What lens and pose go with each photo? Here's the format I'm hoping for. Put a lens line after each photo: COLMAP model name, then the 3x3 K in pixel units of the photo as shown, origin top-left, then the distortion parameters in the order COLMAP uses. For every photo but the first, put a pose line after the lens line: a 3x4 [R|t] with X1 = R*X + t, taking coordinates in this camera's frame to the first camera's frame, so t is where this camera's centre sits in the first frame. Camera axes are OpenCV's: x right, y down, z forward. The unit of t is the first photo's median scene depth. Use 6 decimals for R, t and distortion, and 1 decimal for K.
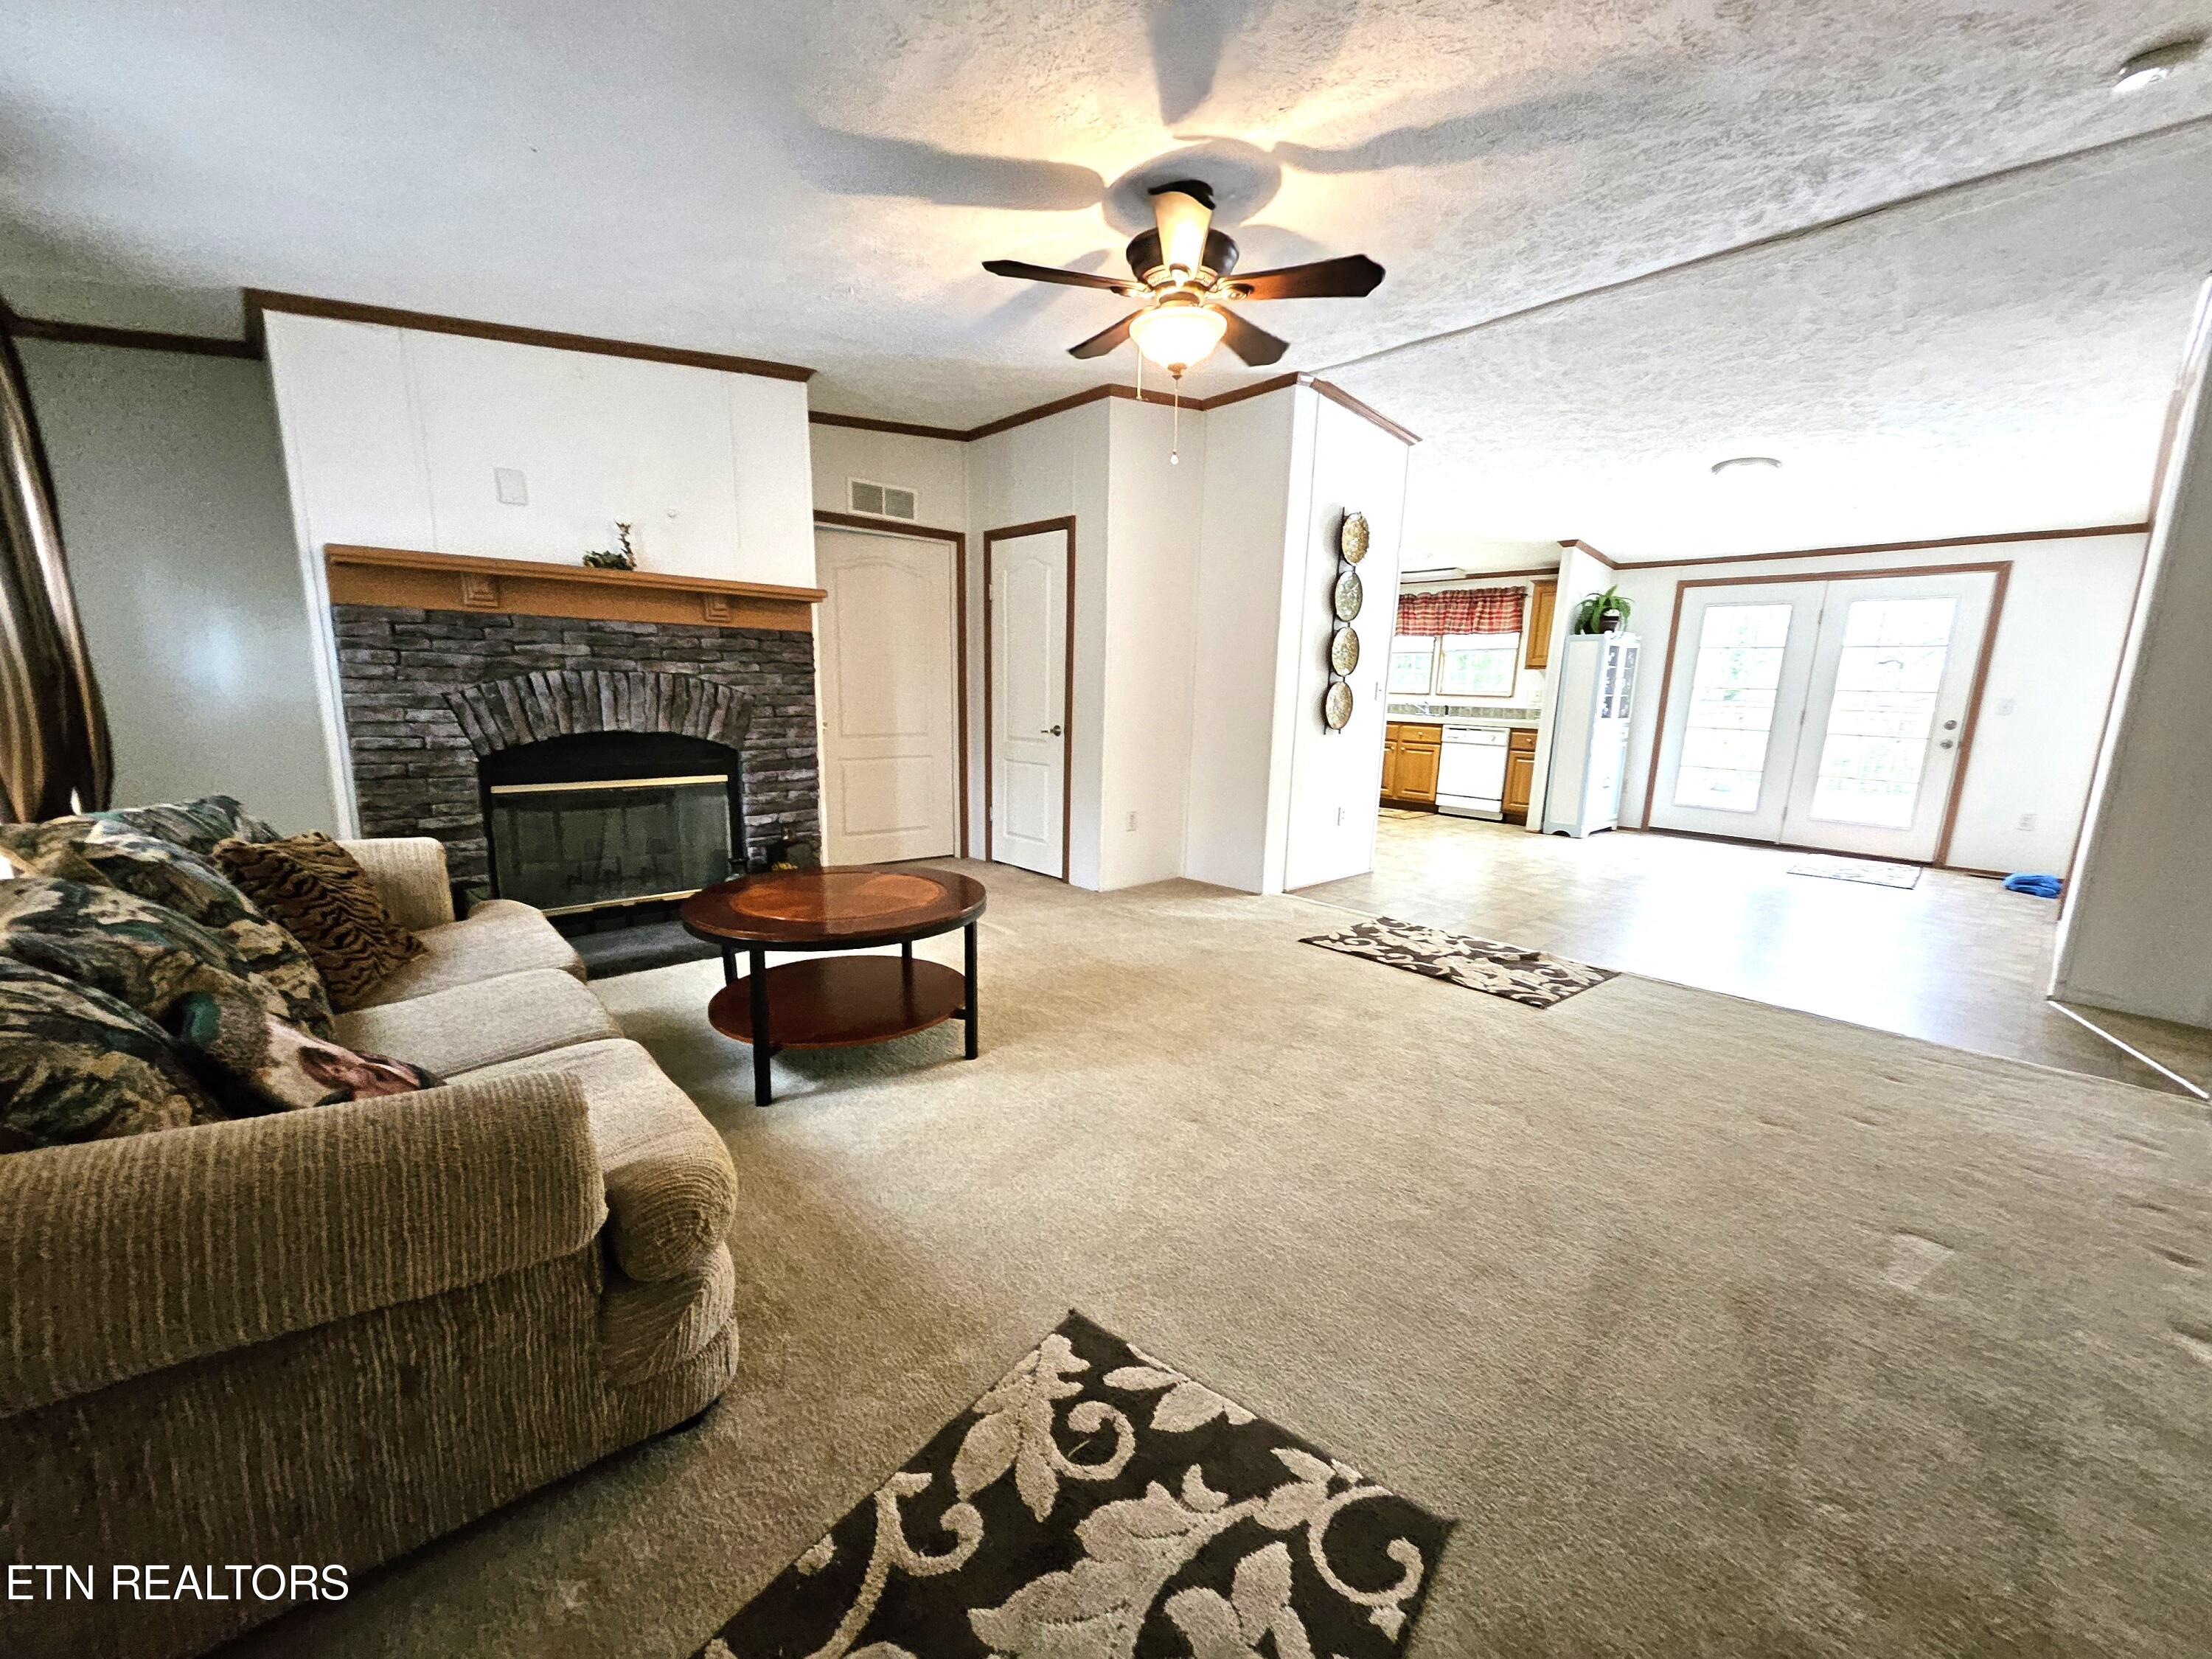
lens RADIAL K [[880.3, 0, 1112.9], [0, 880.3, 854.9], [0, 0, 1]] dist [0.022782, -0.010036]
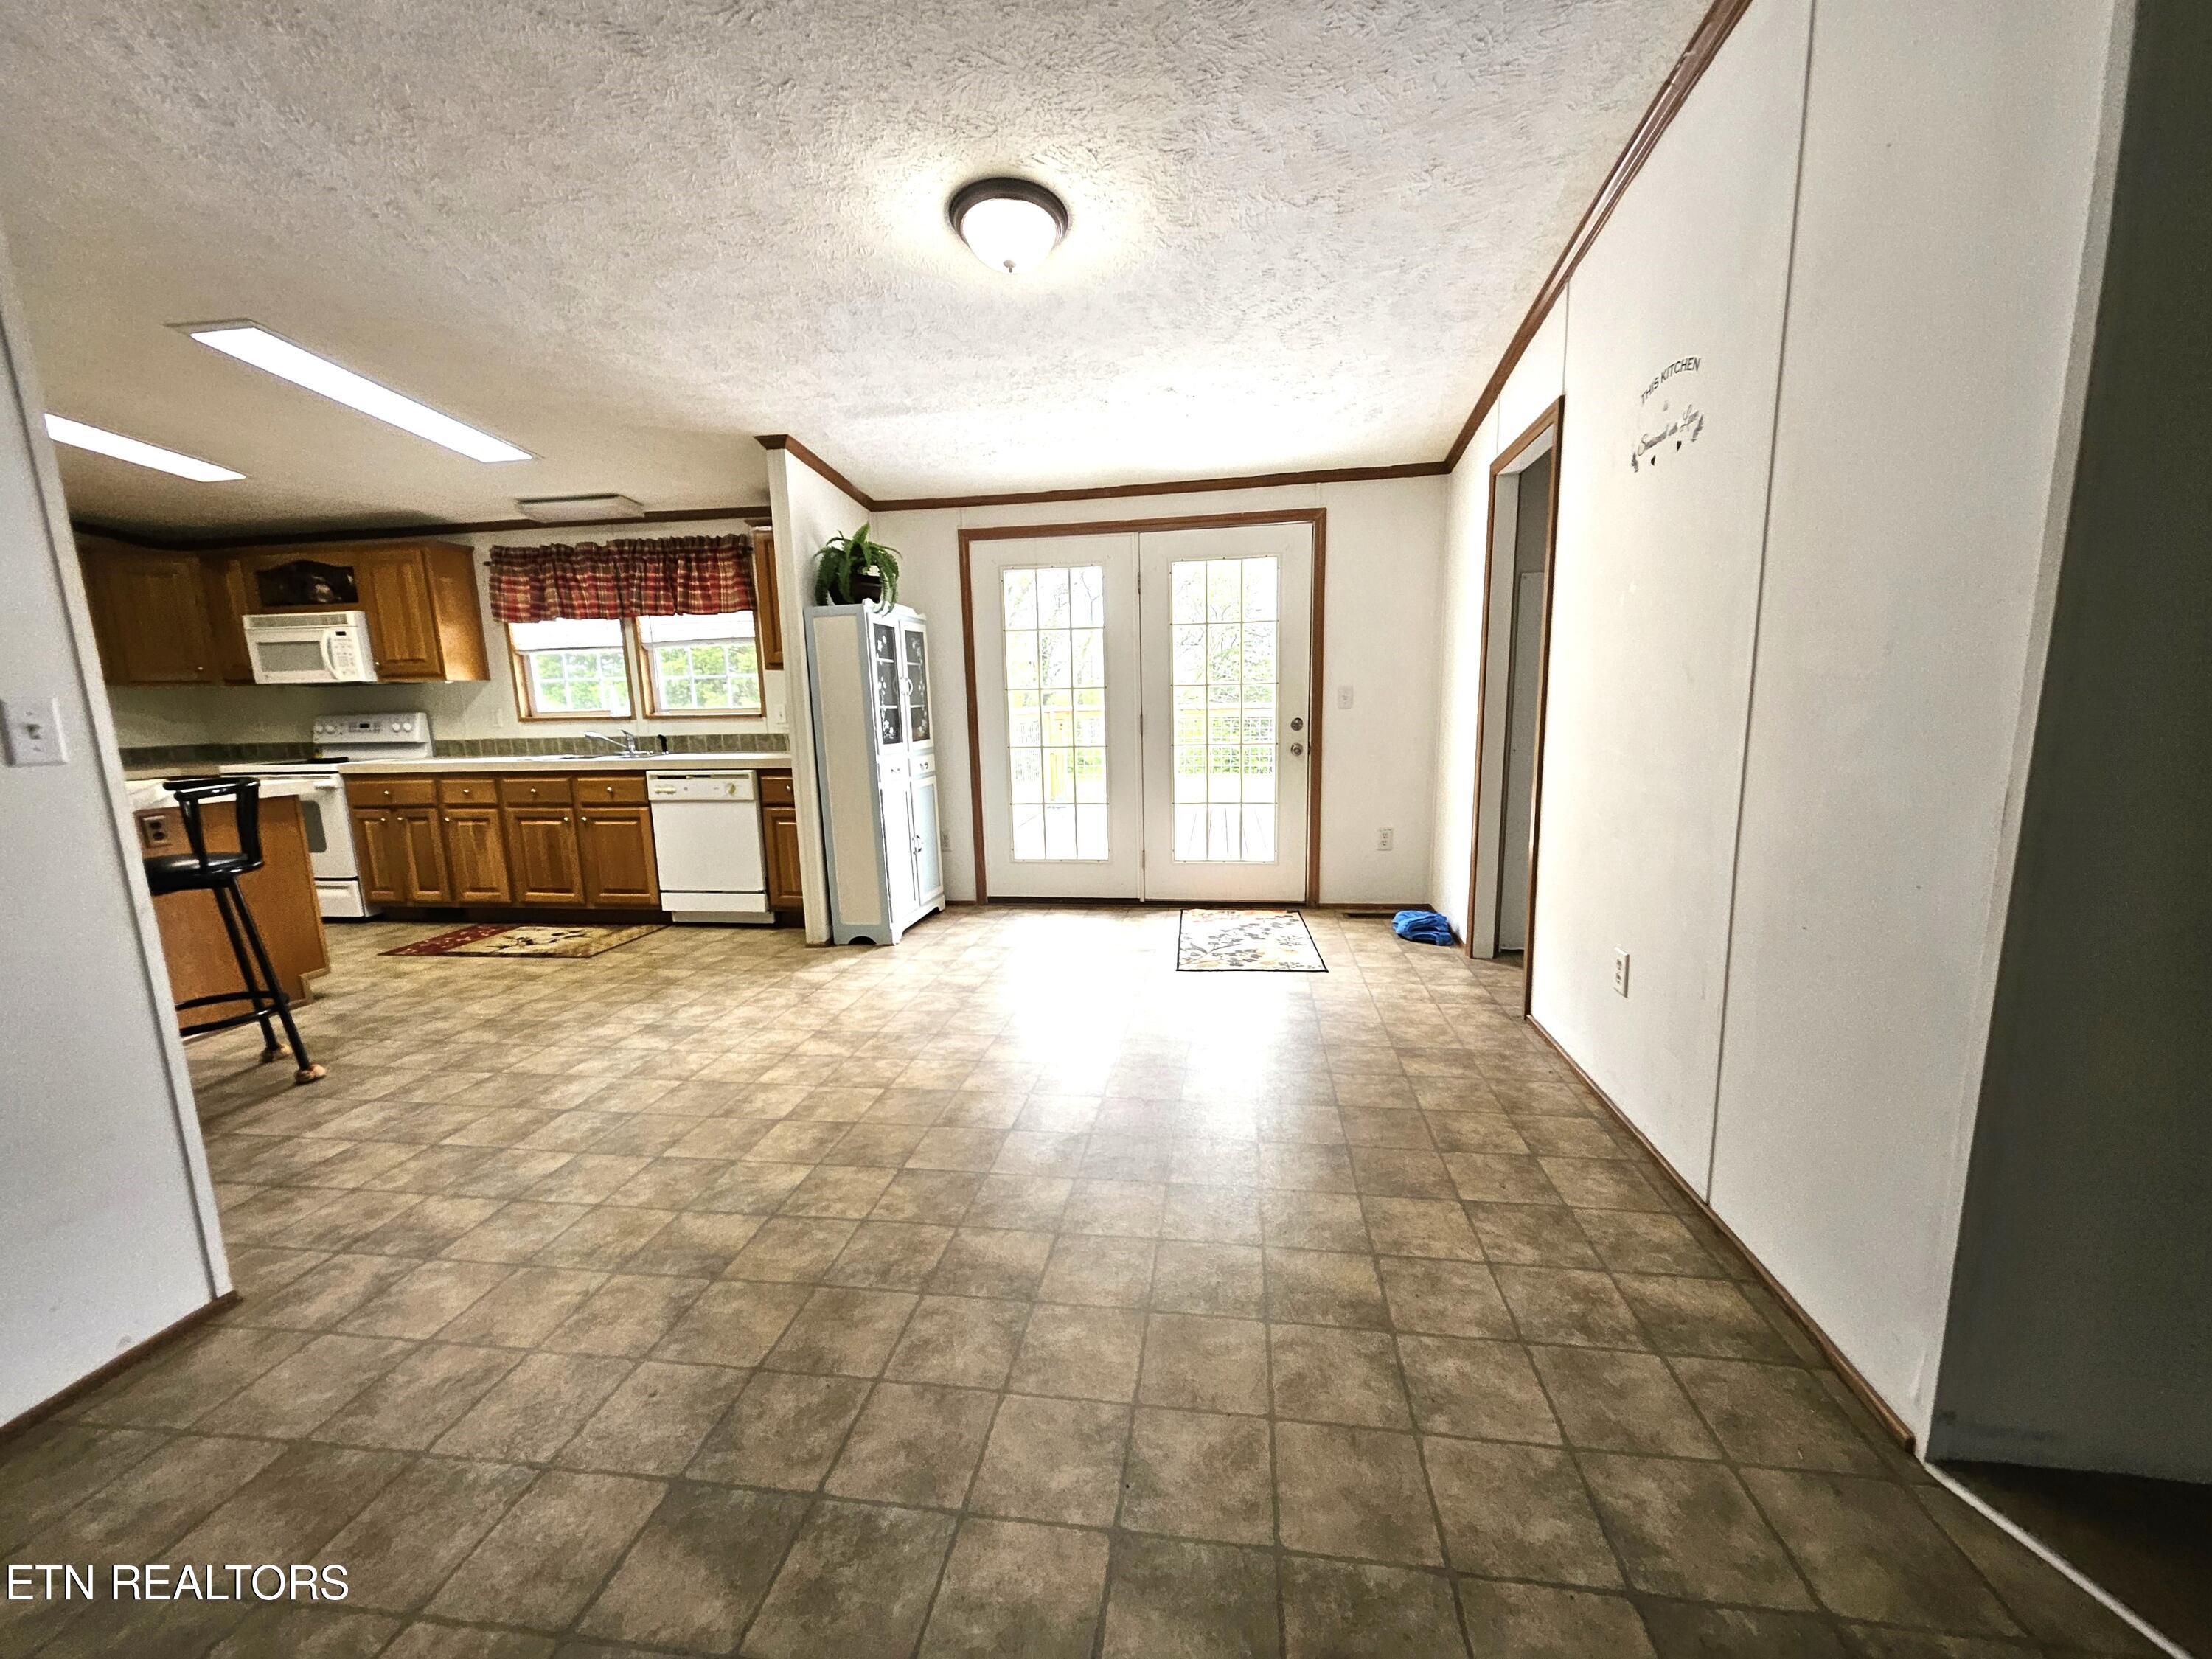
lens RADIAL K [[877.4, 0, 1104.7], [0, 877.4, 843.1], [0, 0, 1]] dist [0.023229, 0.008199]
pose [[0.778761, -0.149319, 0.609290, 0.529670], [0.165736, 0.985722, 0.029737, -0.148777], [-0.605031, 0.077823, 0.792389, 0.800097]]
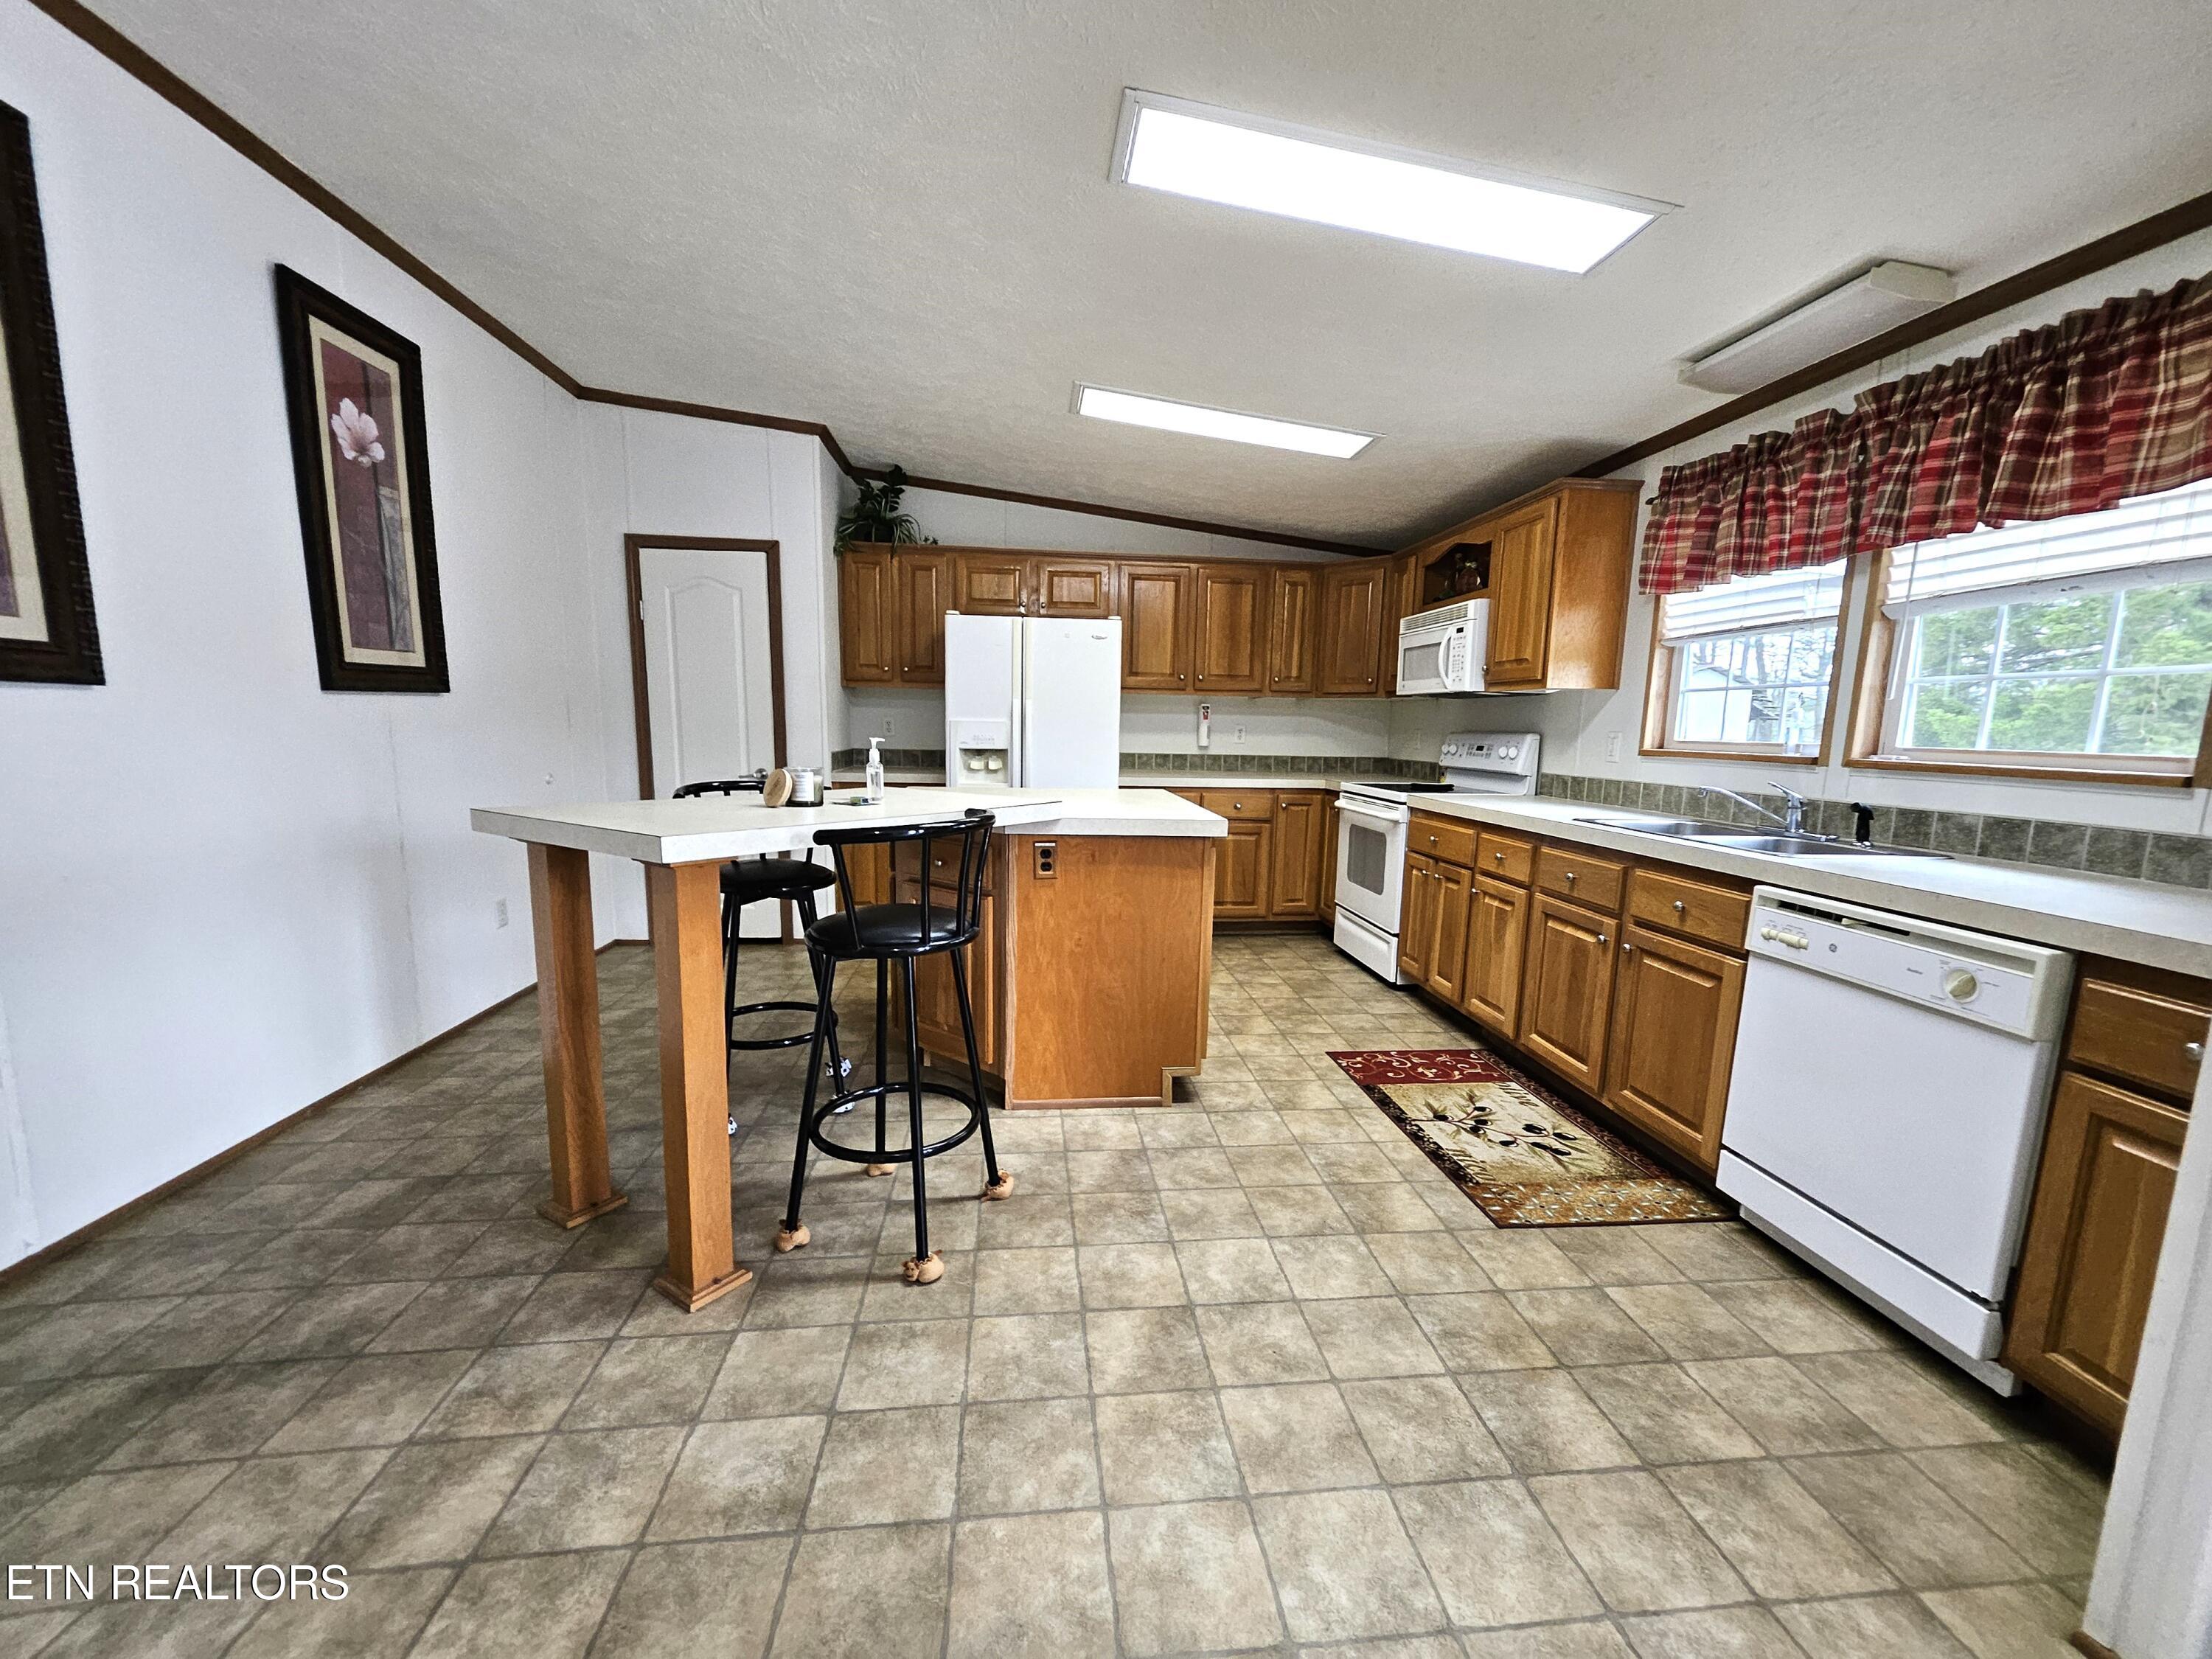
lens RADIAL K [[872.9, 0, 1101.7], [0, 872.9, 848.2], [0, 0, 1]] dist [-0.000984, -0.000529]
pose [[0.801292, 0.079662, -0.592946, 0.781124], [-0.117858, 0.992693, -0.025903, -0.272177], [0.586549, 0.090639, 0.804826, 1.455960]]
